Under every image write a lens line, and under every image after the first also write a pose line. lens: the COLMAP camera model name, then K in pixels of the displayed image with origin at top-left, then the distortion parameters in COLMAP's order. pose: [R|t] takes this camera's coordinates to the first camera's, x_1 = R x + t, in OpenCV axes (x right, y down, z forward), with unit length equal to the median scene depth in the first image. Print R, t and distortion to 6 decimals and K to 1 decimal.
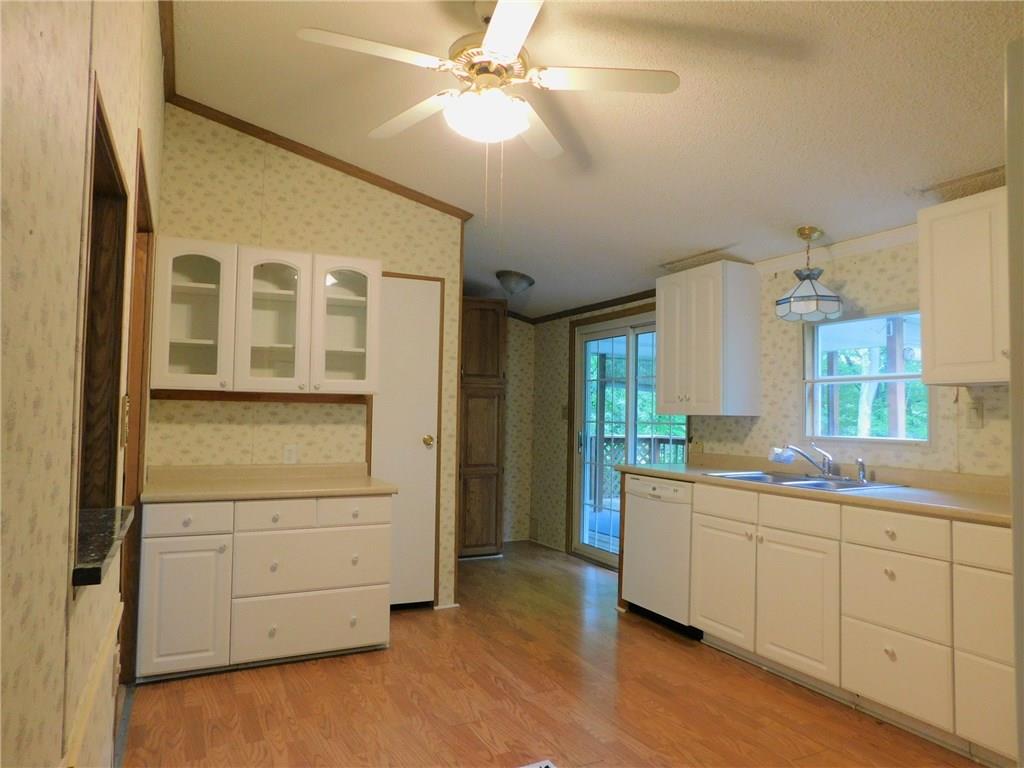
lens RADIAL K [[682.4, 0, 511.3], [0, 682.4, 383.0], [0, 0, 1]] dist [-0.011423, 0.003785]
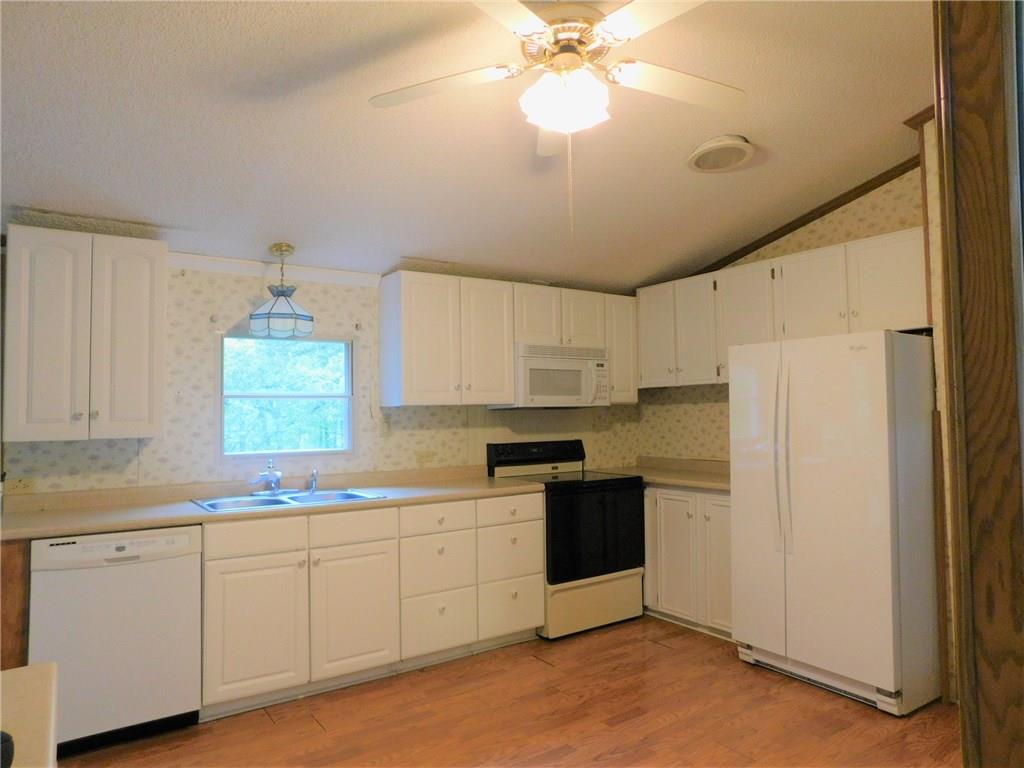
lens RADIAL K [[682.4, 0, 511.9], [0, 682.4, 385.8], [0, 0, 1]] dist [-0.011423, 0.003785]
pose [[-0.141106, 0.023732, 0.989710, -0.662884], [-0.036602, 0.998904, -0.029171, -0.005066], [-0.989318, -0.040342, -0.140083, 0.891673]]
